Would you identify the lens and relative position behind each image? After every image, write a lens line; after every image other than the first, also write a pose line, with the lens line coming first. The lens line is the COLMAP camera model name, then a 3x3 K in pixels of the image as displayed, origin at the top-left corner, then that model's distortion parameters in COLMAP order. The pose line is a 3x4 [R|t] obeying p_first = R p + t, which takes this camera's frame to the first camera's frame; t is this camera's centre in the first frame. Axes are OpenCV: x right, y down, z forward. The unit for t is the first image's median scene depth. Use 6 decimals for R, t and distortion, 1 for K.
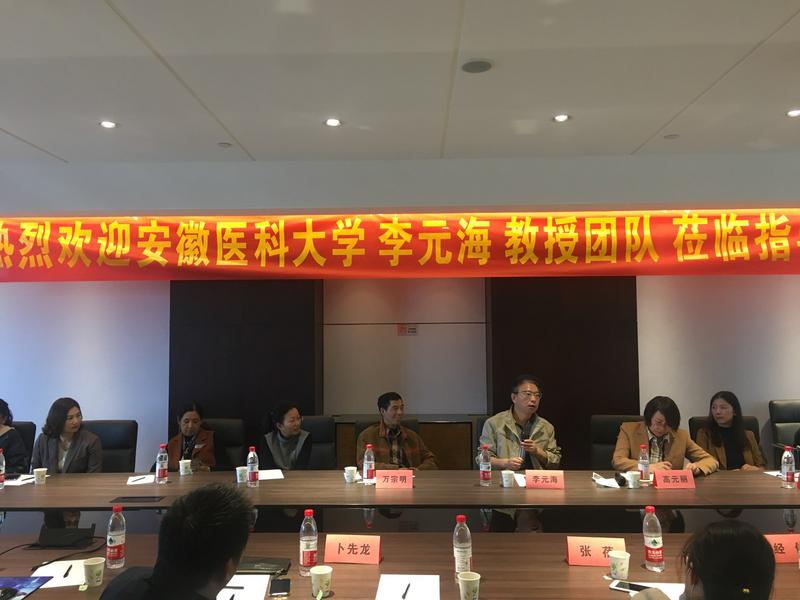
lens RADIAL K [[672.7, 0, 400.4], [0, 672.7, 302.3], [0, 0, 1]] dist [0.057650, -0.002039]
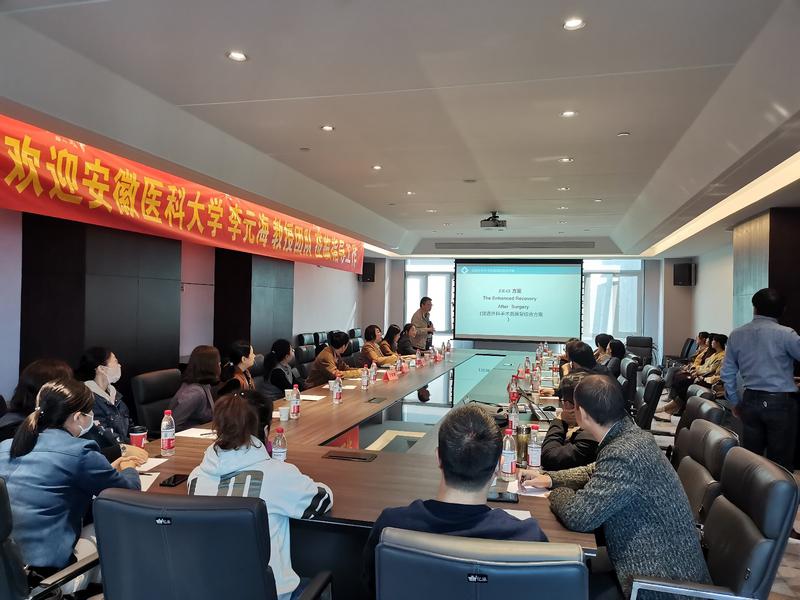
lens RADIAL K [[607.3, 0, 400.5], [0, 607.3, 299.7], [0, 0, 1]] dist [0.000238, 0.001749]
pose [[0.198278, 0.020030, 0.979941, -1.091337], [-0.078790, 0.996881, -0.004434, 0.040546], [-0.976974, -0.076330, 0.199238, 0.426916]]
